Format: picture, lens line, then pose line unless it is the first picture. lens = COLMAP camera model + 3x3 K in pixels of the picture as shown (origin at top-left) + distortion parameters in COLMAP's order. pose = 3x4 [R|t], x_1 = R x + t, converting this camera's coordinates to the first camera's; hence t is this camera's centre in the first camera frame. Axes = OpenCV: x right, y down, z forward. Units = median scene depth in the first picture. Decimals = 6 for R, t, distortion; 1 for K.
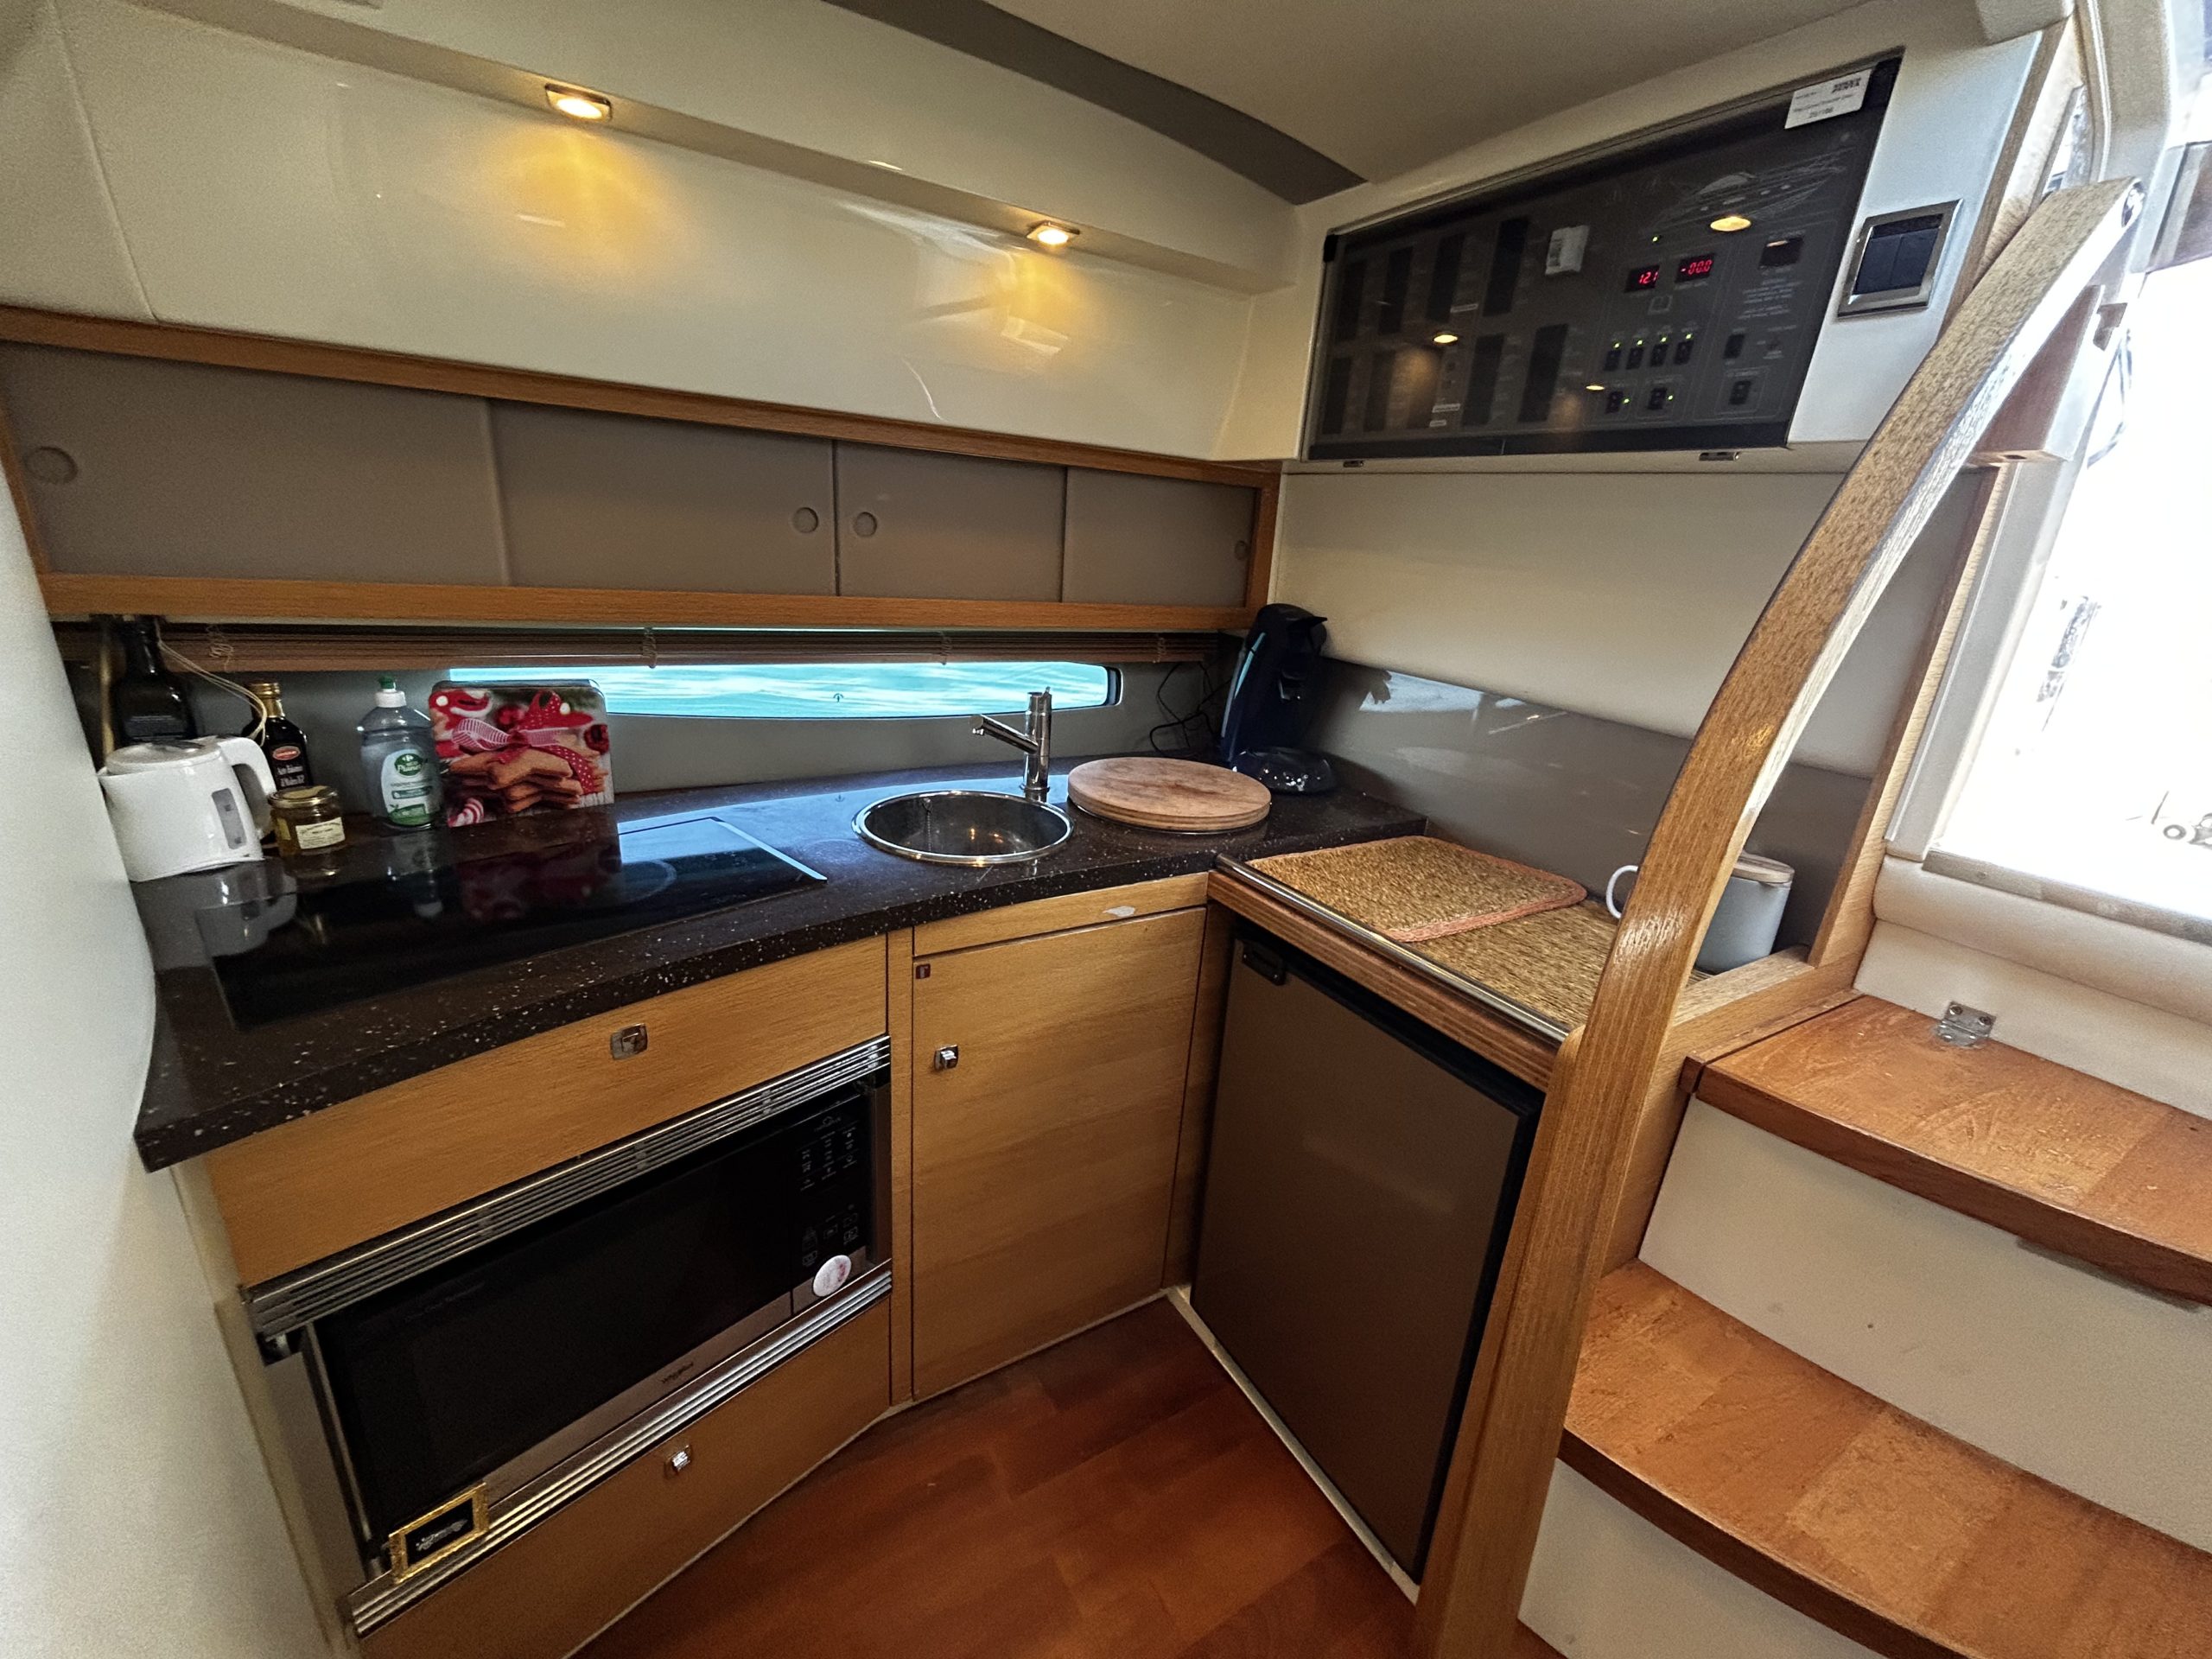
lens RADIAL K [[888.6, 0, 1106.0], [0, 888.6, 829.5], [0, 0, 1]] dist [-0.000977, 0.000567]
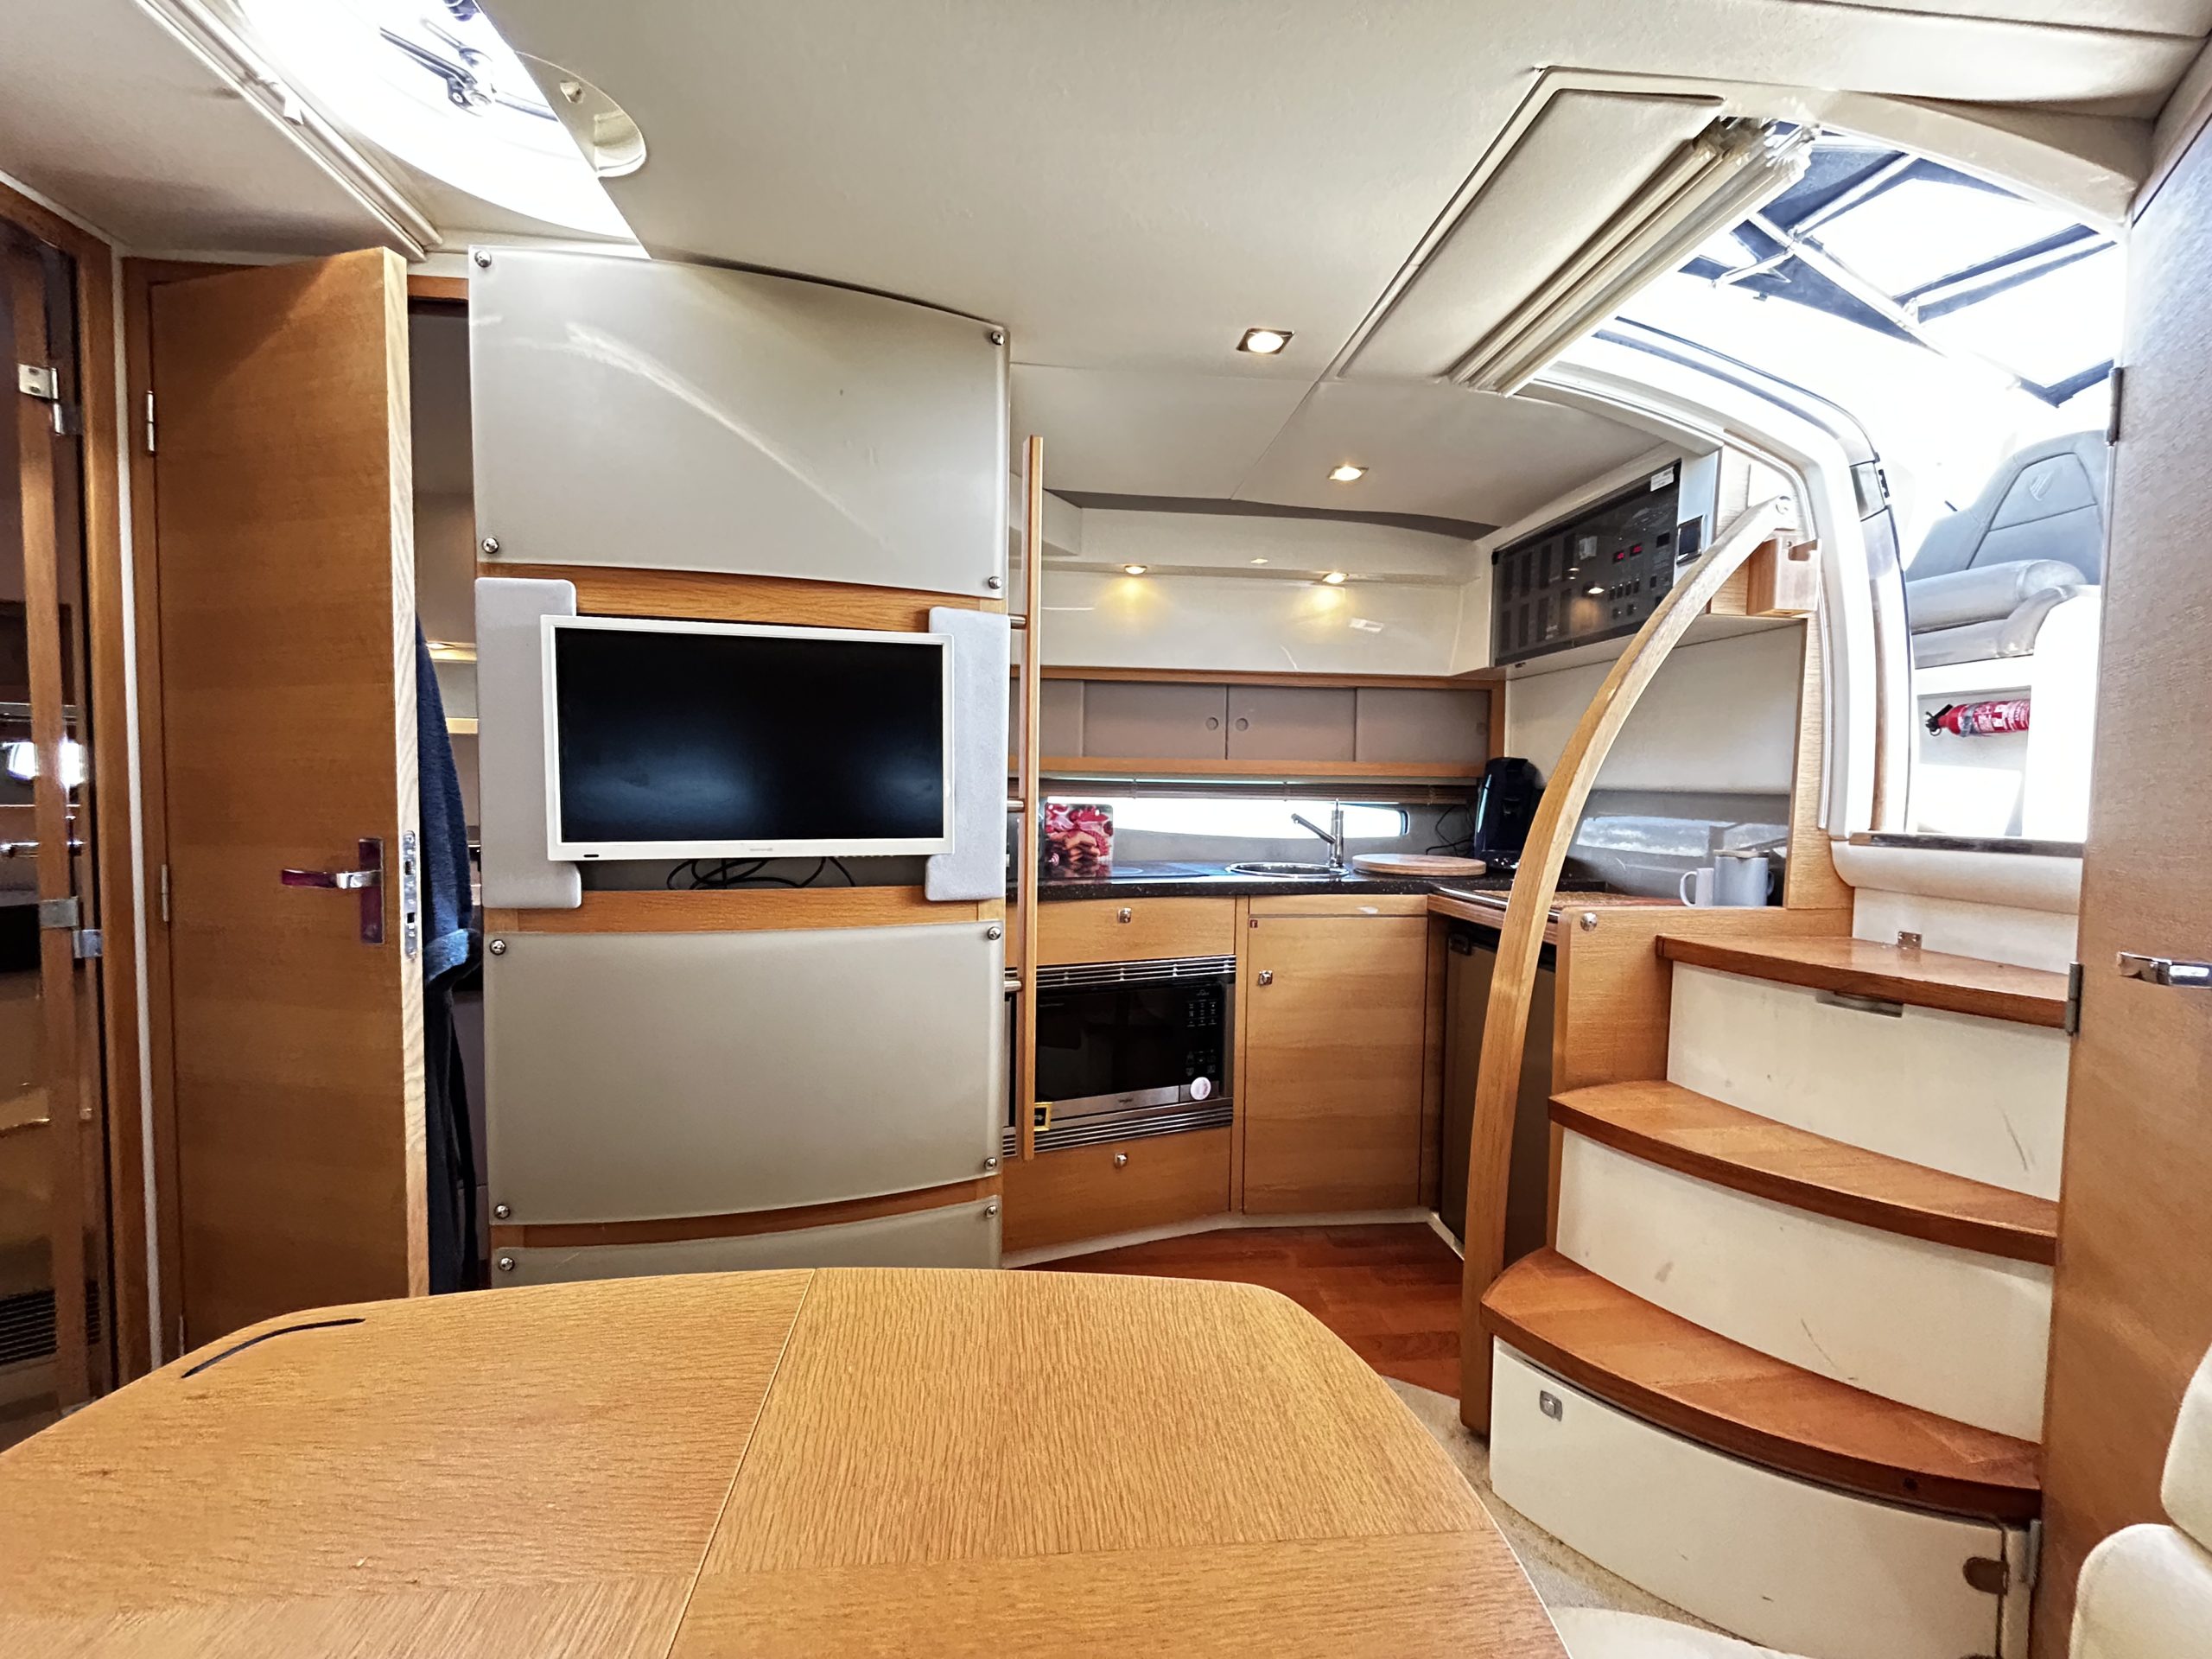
lens RADIAL K [[888.6, 0, 1106.0], [0, 888.6, 829.5], [0, 0, 1]] dist [-0.000977, 0.000567]
pose [[0.900888, -0.036818, -0.432486, 0.316142], [-0.089271, 0.959378, -0.267629, 0.458343], [0.424771, 0.279712, 0.861006, -0.786125]]
